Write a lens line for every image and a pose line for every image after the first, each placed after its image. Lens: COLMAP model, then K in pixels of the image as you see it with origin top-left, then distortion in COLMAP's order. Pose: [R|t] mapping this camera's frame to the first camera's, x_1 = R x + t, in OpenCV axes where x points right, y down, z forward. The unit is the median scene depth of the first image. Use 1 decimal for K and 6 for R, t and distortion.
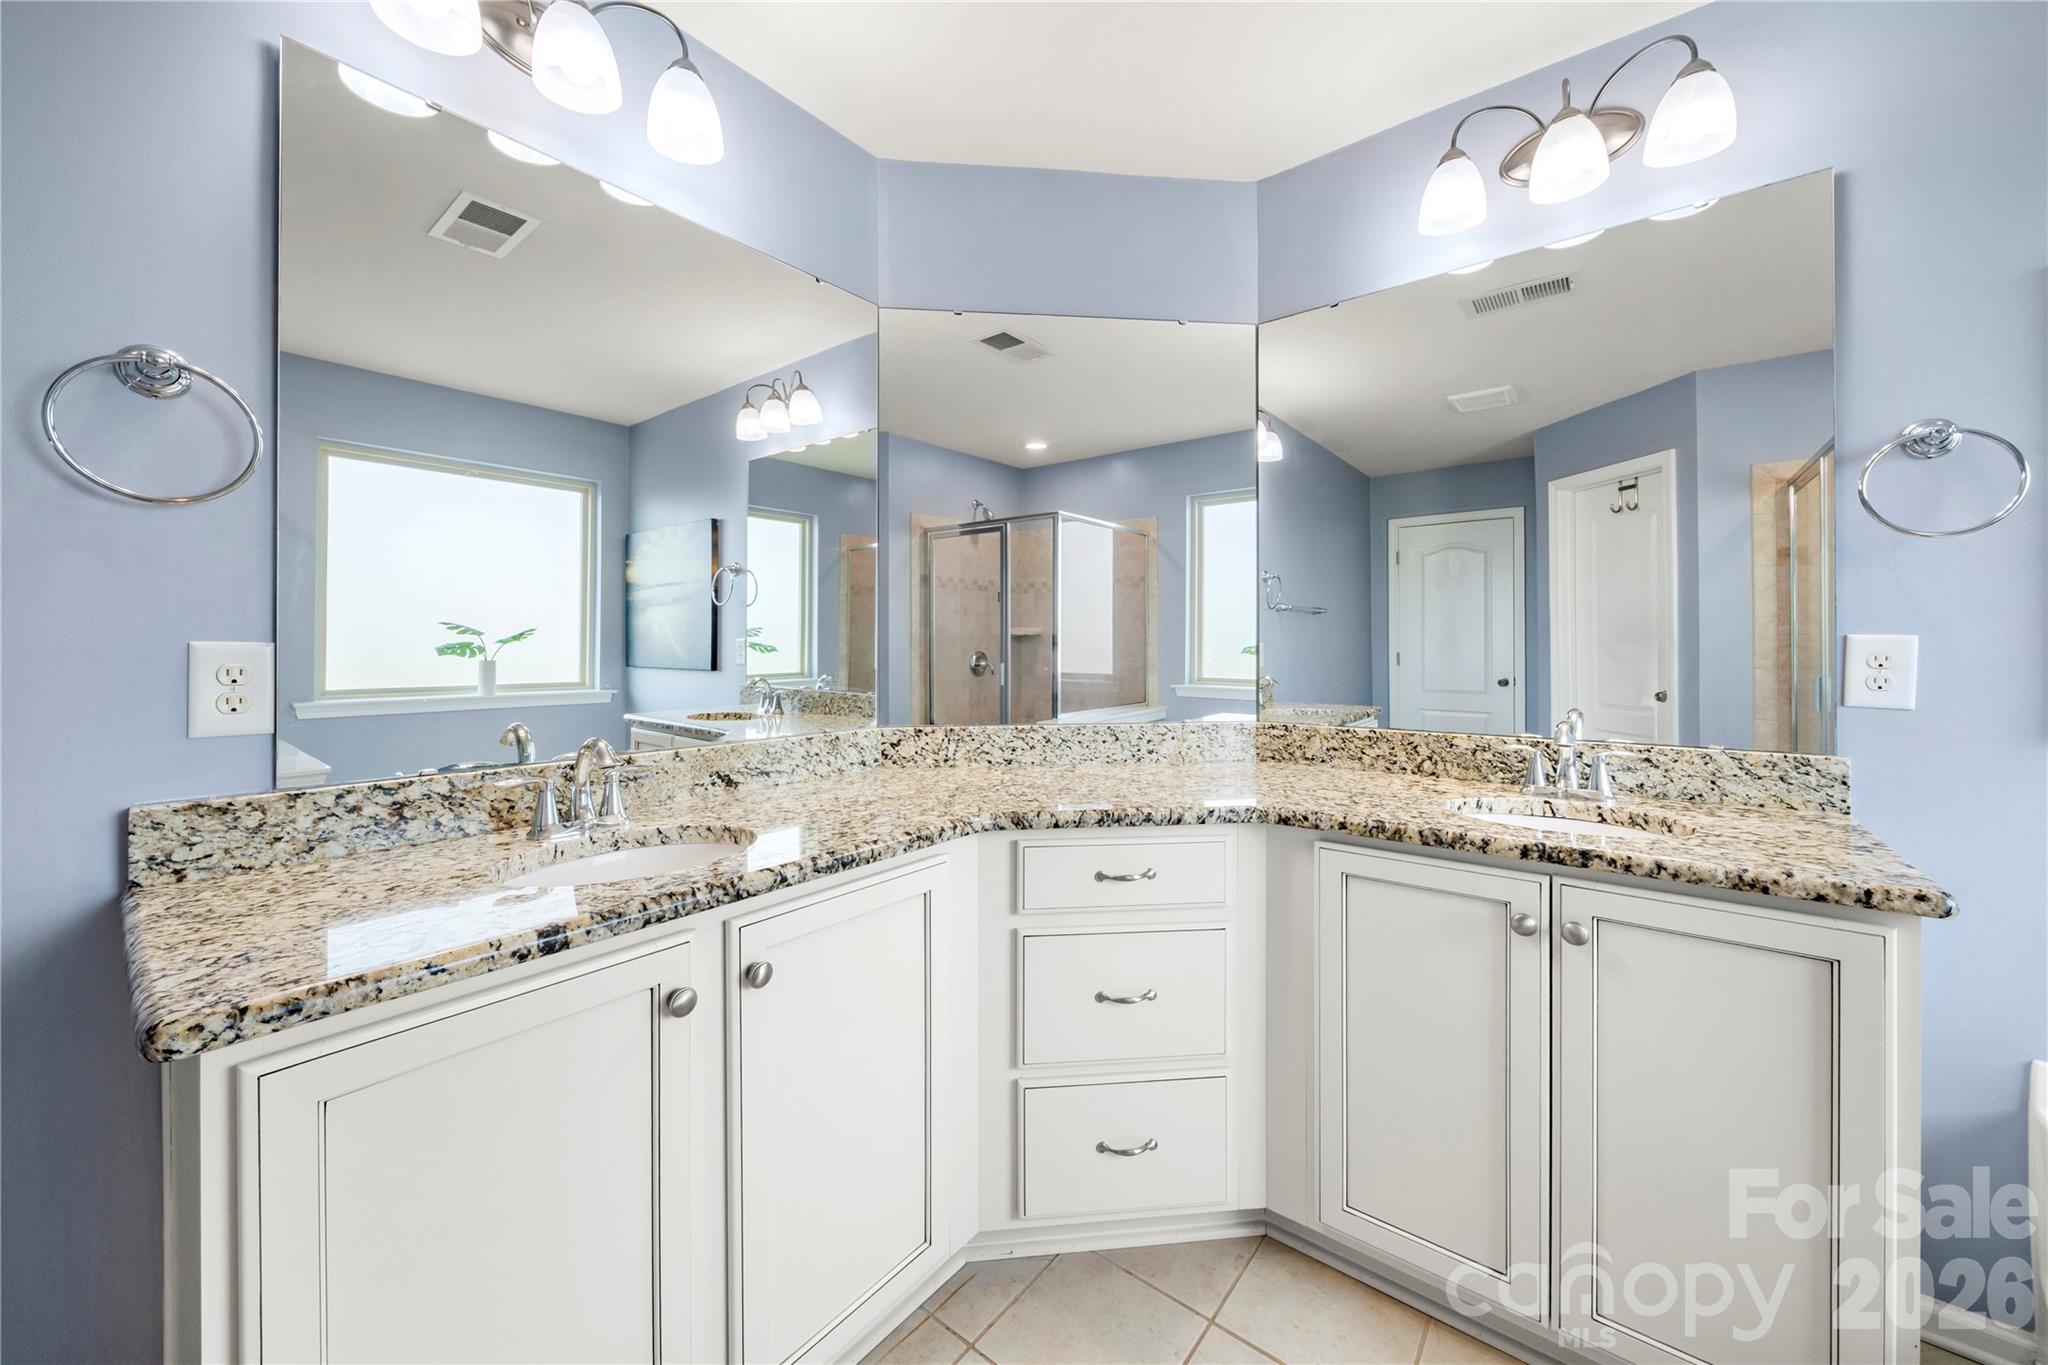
lens RADIAL K [[757.4, 0, 1025.0], [0, 757.4, 642.0], [0, 0, 1]] dist [-0.000084, -0.000066]
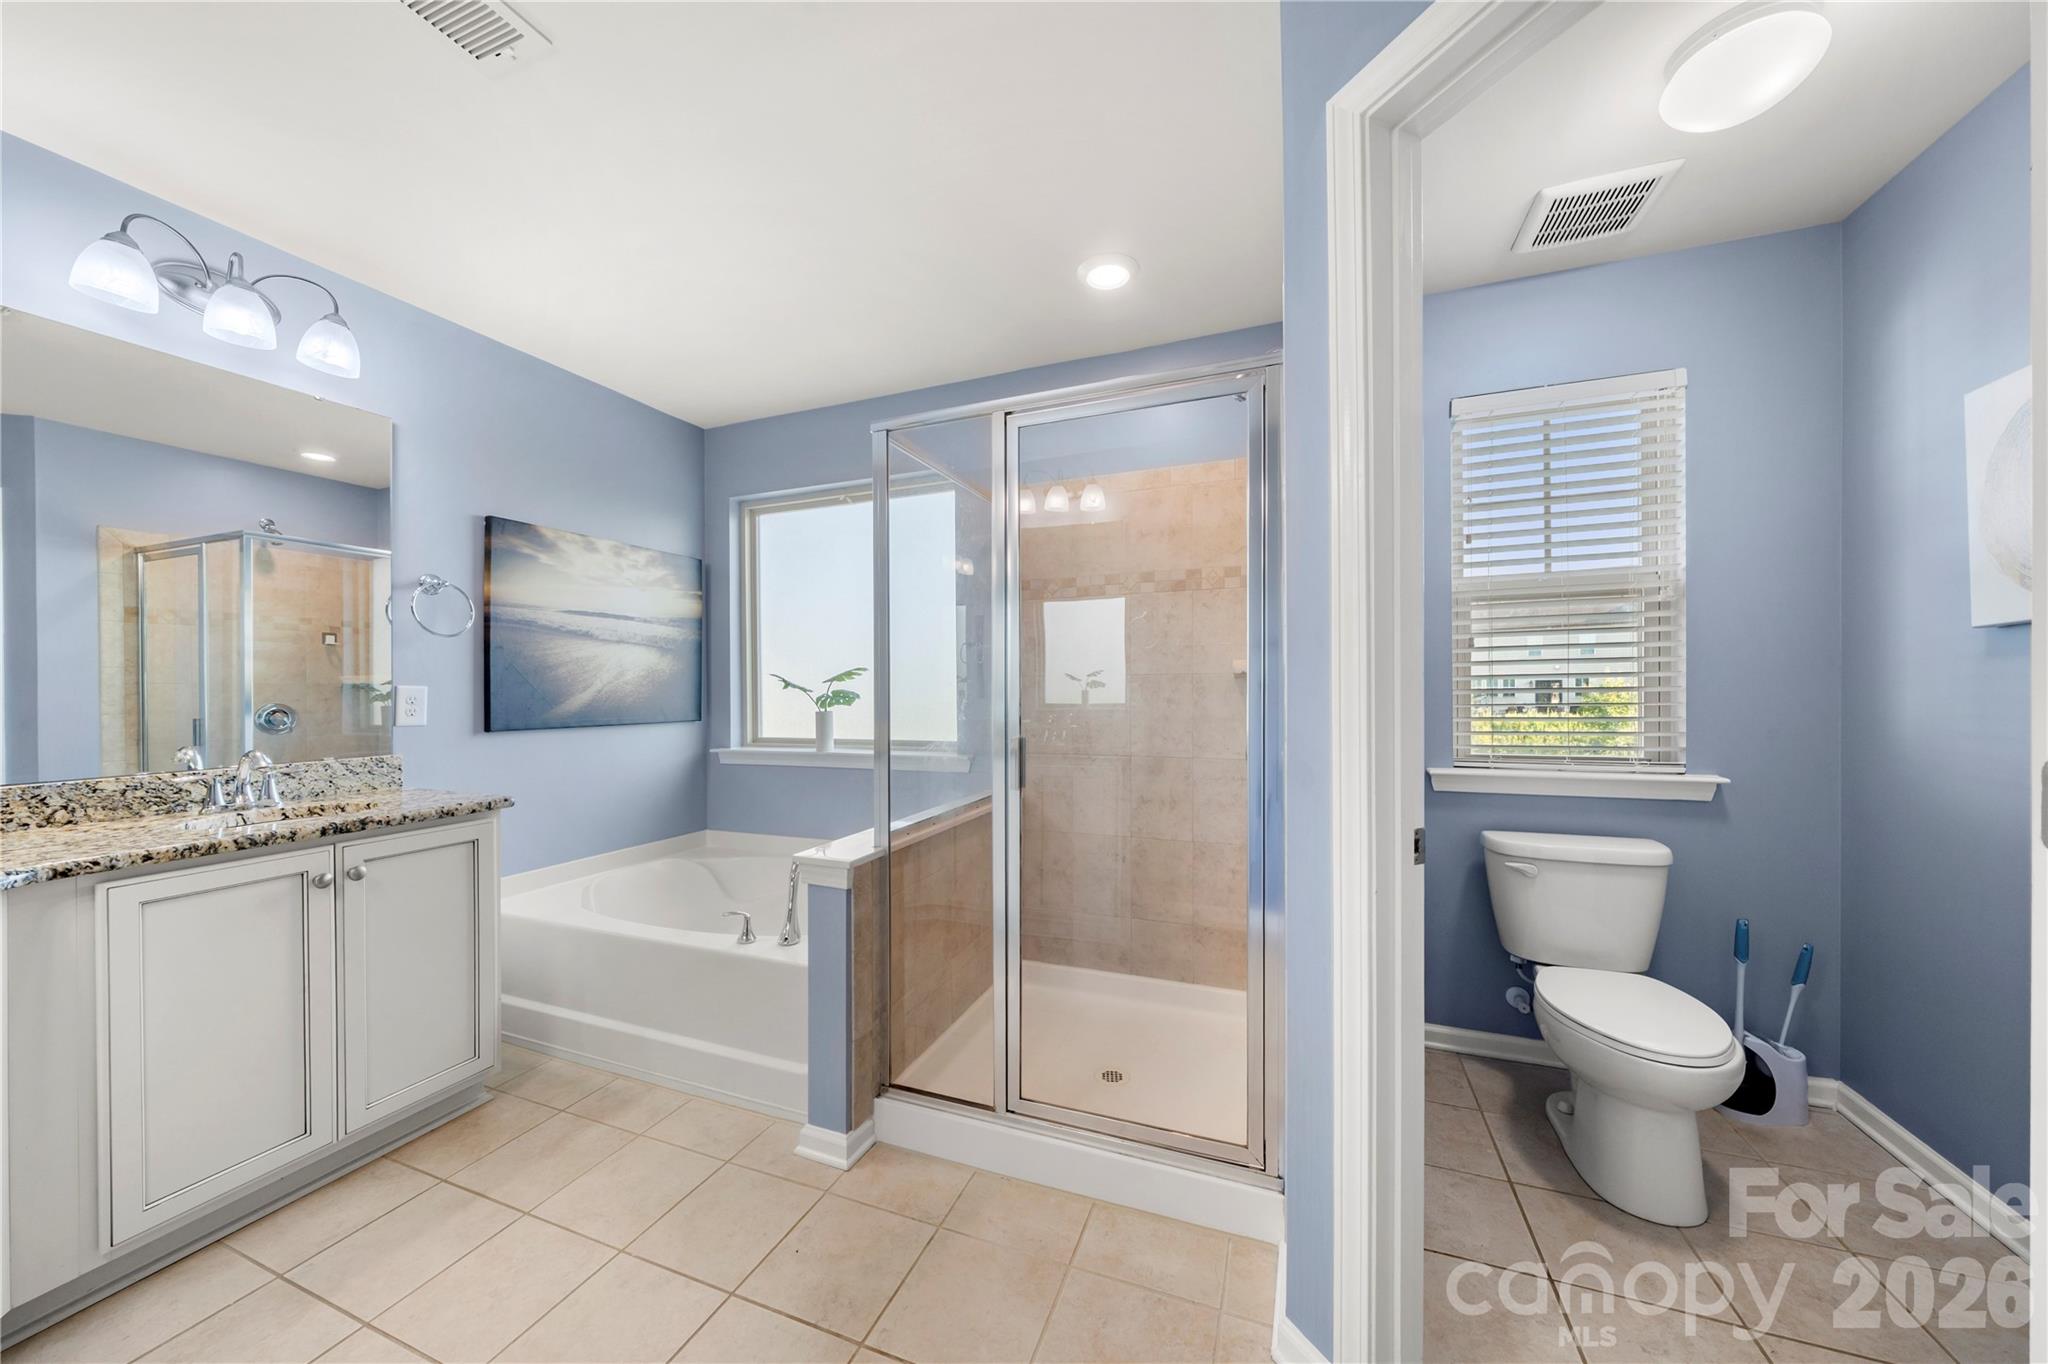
lens RADIAL K [[696.3, 0, 1018.6], [0, 696.3, 681.5], [0, 0, 1]] dist [-0.005320, 0.000036]
pose [[-0.291199, 0.009155, 0.956619, -0.841945], [0.001730, 0.999958, -0.009044, -0.002767], [-0.956661, -0.000979, -0.291202, 0.072418]]
